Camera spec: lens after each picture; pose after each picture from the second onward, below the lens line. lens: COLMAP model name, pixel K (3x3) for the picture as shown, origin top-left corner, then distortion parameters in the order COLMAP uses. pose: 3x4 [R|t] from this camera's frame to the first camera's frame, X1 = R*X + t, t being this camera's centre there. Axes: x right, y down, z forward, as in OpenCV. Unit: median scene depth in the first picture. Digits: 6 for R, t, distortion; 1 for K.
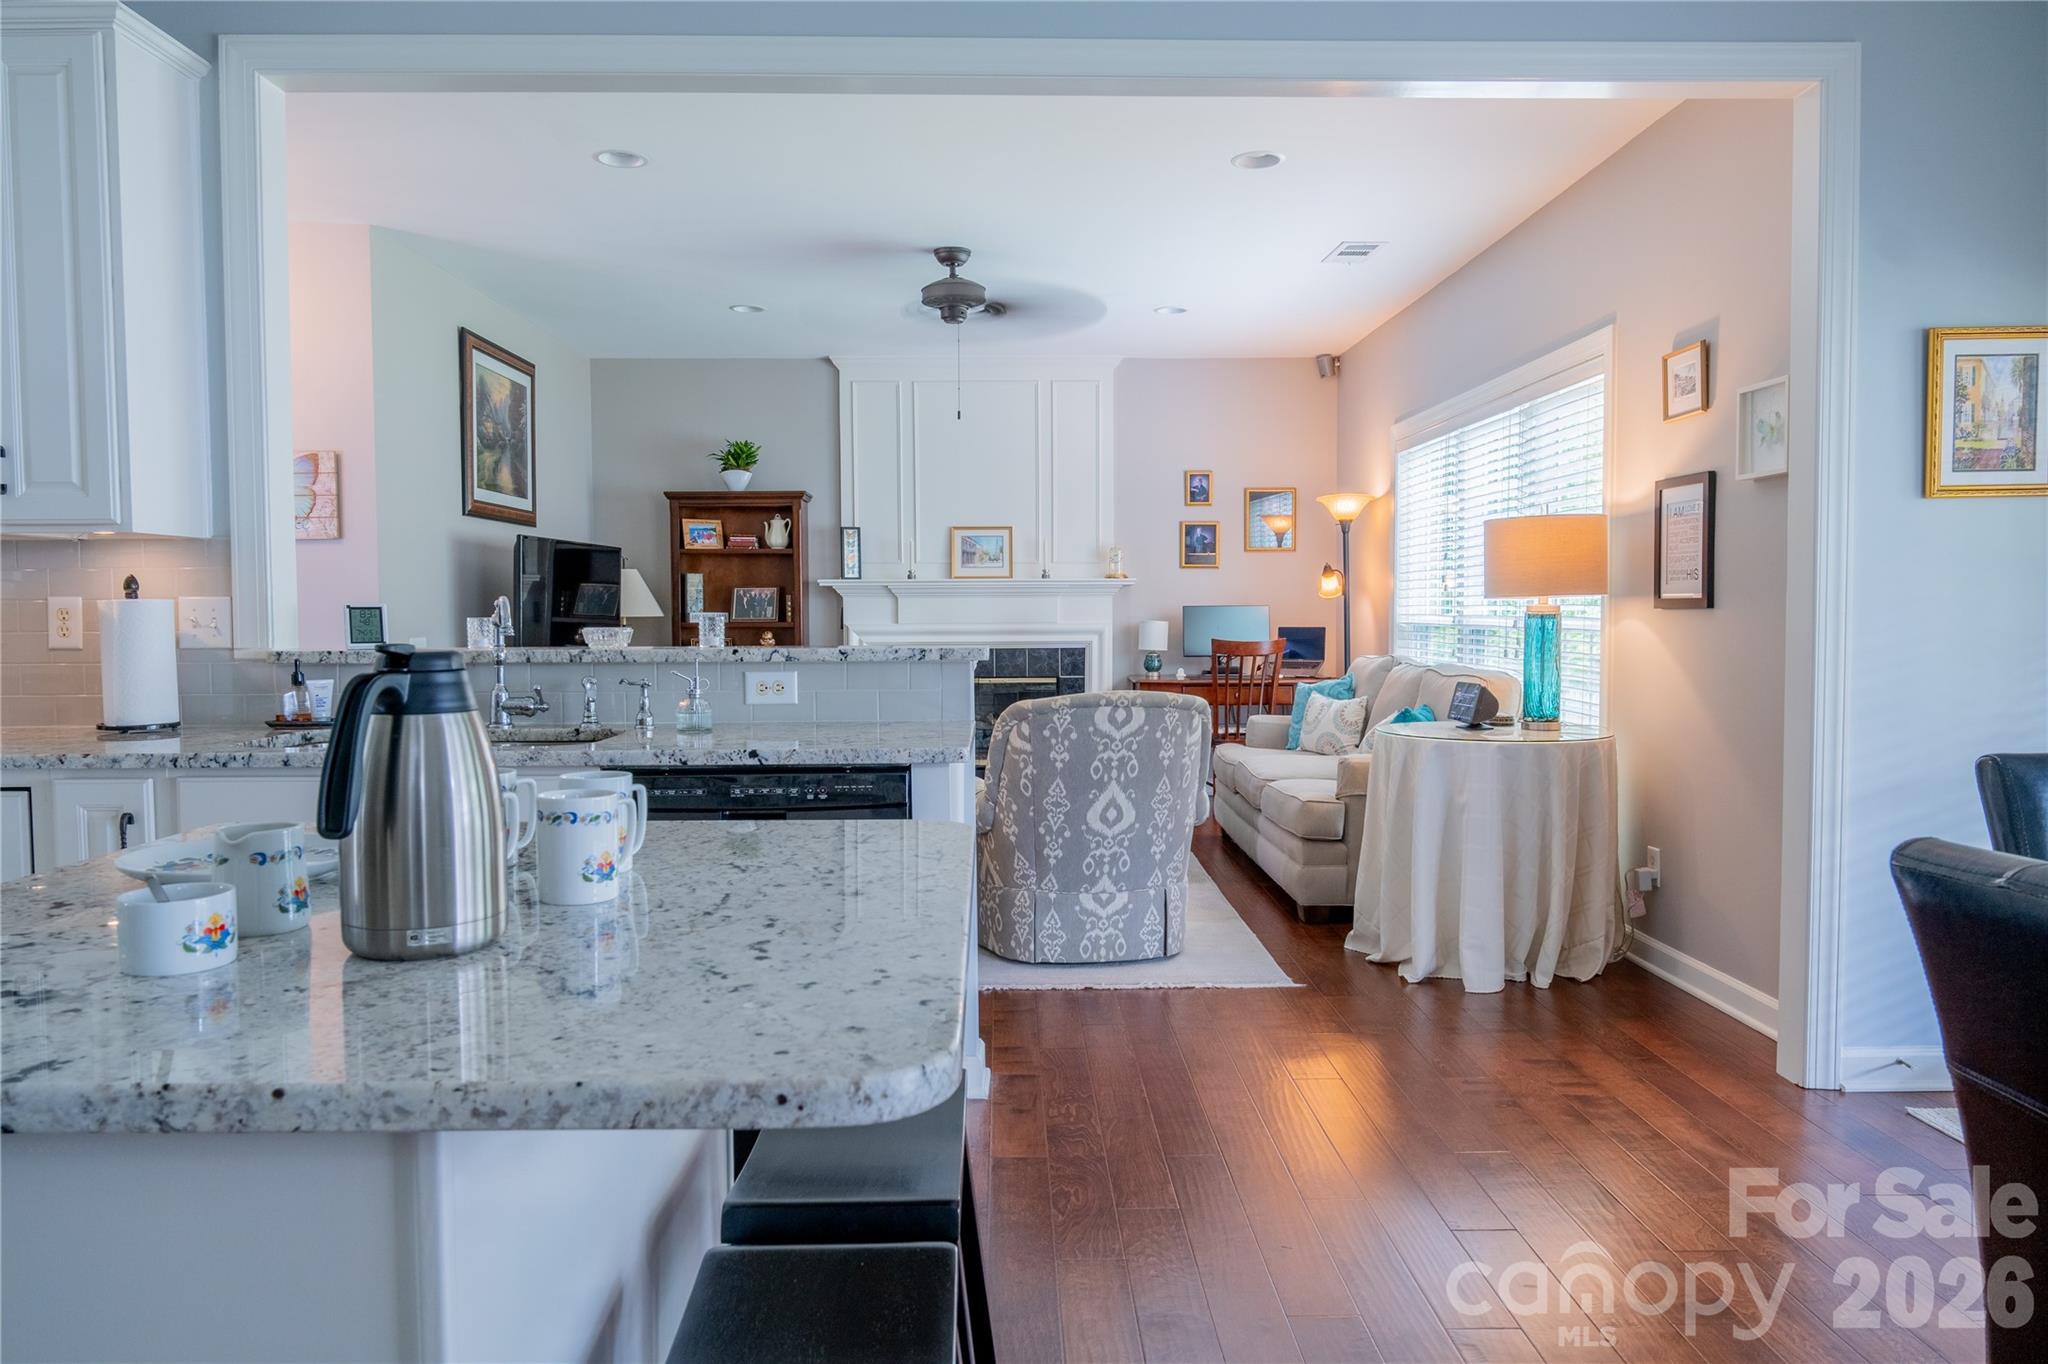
lens RADIAL K [[1372.1, 0, 1025.6], [0, 1372.1, 685.0], [0, 0, 1]] dist [-0.005338, -0.001299]
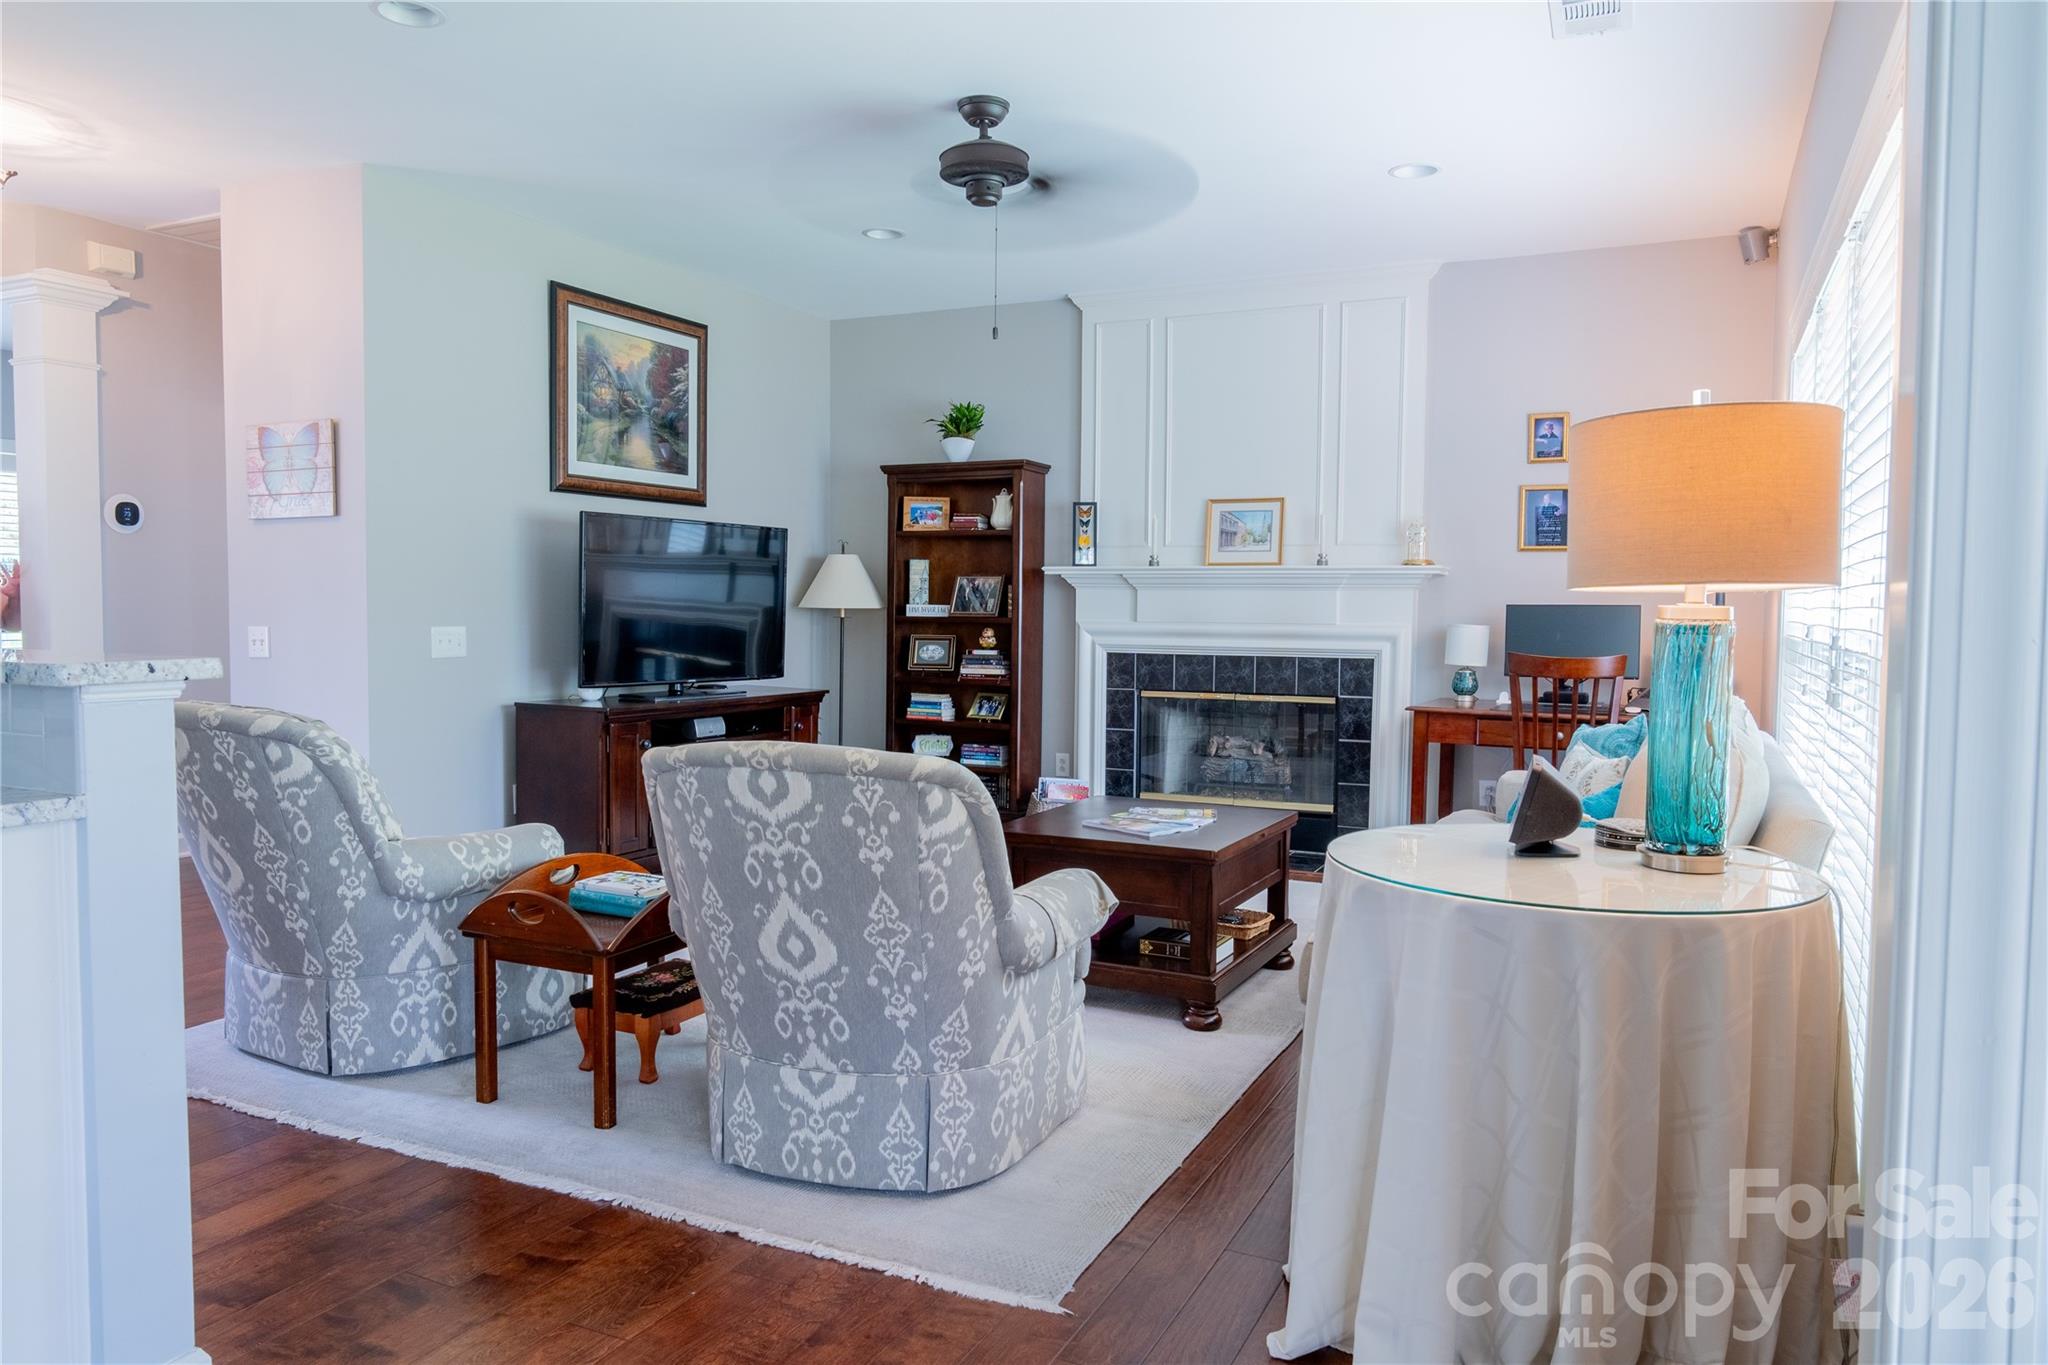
lens RADIAL K [[1372.1, 0, 1020.5], [0, 1372.1, 688.3], [0, 0, 1]] dist [-0.005338, -0.001299]
pose [[0.897725, 0.039751, -0.438759, 0.202527], [-0.037479, 0.999202, 0.013841, -0.014662], [0.438959, 0.004019, 0.898498, 0.253584]]
